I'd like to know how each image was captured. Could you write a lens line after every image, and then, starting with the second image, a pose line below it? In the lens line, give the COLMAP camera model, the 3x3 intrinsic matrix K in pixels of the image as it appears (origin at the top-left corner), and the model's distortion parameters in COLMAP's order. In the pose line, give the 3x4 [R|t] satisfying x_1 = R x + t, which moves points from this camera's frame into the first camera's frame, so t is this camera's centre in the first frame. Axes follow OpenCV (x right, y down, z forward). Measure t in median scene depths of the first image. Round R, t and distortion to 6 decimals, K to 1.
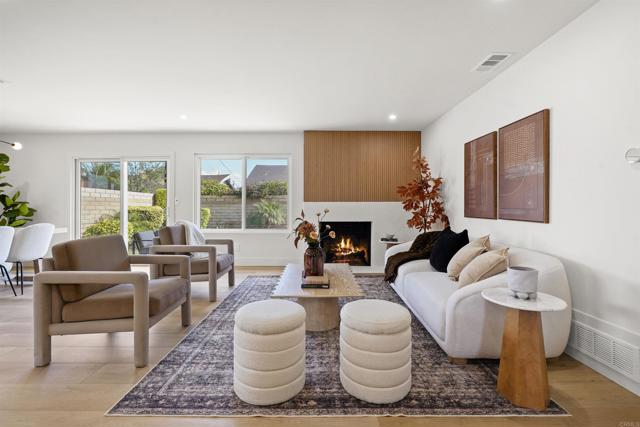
lens RADIAL K [[289.3, 0, 322.2], [0, 289.3, 208.7], [0, 0, 1]] dist [-0.008452, 0.000798]
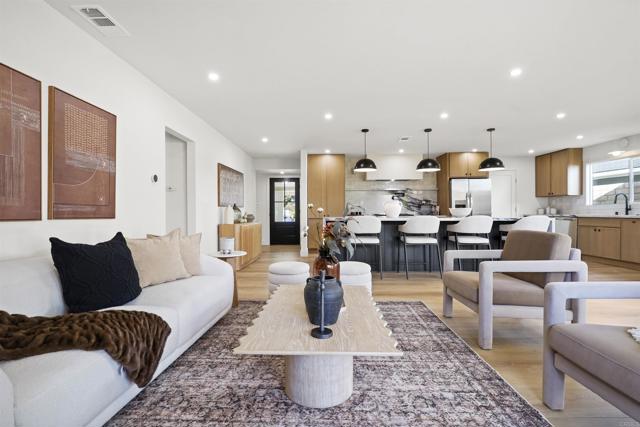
lens RADIAL K [[289.3, 0, 319.2], [0, 289.3, 218.2], [0, 0, 1]] dist [-0.008452, 0.000798]
pose [[-0.998979, 0.000286, 0.045171, -0.049769], [0.001422, 0.999684, 0.025114, 0.020458], [-0.045150, 0.025153, -0.998664, 2.000678]]
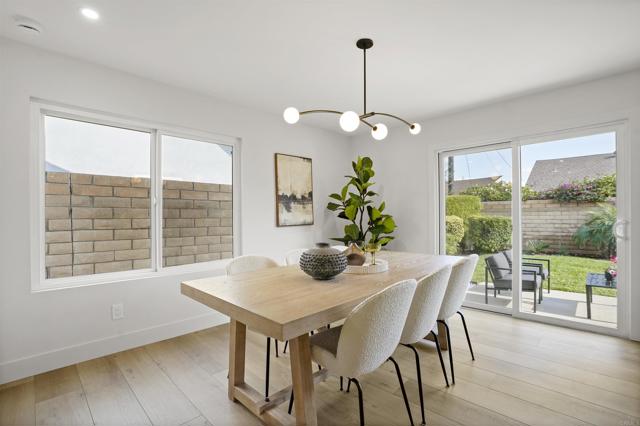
lens RADIAL K [[289.3, 0, 323.7], [0, 289.3, 217.5], [0, 0, 1]] dist [-0.008452, 0.000798]
pose [[0.714864, -0.005161, -0.699244, -1.309794], [0.007774, 0.999970, 0.000567, -0.038472], [0.699220, -0.005841, 0.714883, 0.674566]]
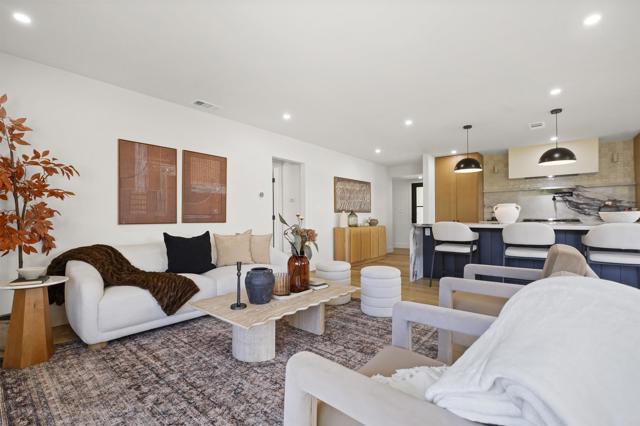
lens RADIAL K [[289.3, 0, 323.1], [0, 289.3, 212.8], [0, 0, 1]] dist [-0.008452, 0.000798]
pose [[-0.775458, 0.009877, 0.631322, -0.760543], [0.005208, 0.999944, -0.009247, 0.008861], [-0.631378, -0.003883, -0.775466, 1.918158]]
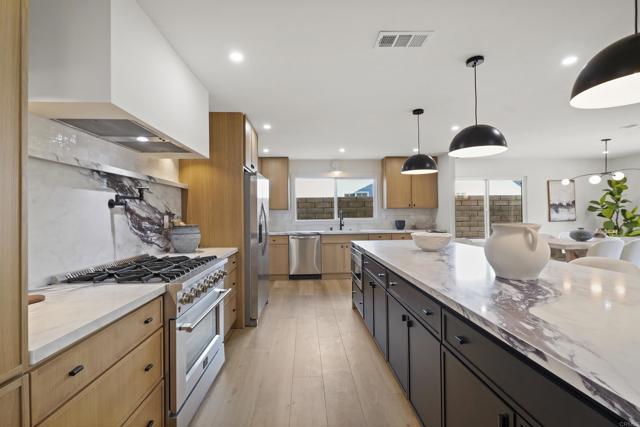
lens RADIAL K [[289.3, 0, 325.9], [0, 289.3, 213.6], [0, 0, 1]] dist [-0.008452, 0.000798]
pose [[0.041985, -0.005519, -0.999103, 0.151425], [0.012760, 0.999906, -0.004987, -0.083009], [0.999037, -0.012540, 0.042051, -0.700899]]
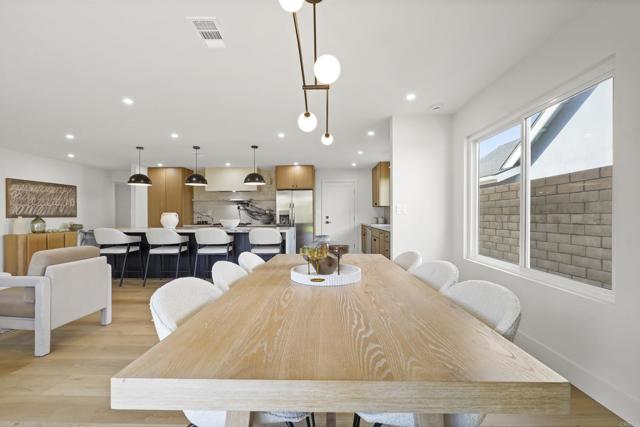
lens RADIAL K [[289.3, 0, 320.4], [0, 289.3, 214.6], [0, 0, 1]] dist [-0.008452, 0.000798]
pose [[-0.999473, 0.002264, 0.032381, -1.818277], [0.002076, 0.999981, -0.005849, -0.025370], [-0.032394, -0.005778, -0.999458, 2.085986]]
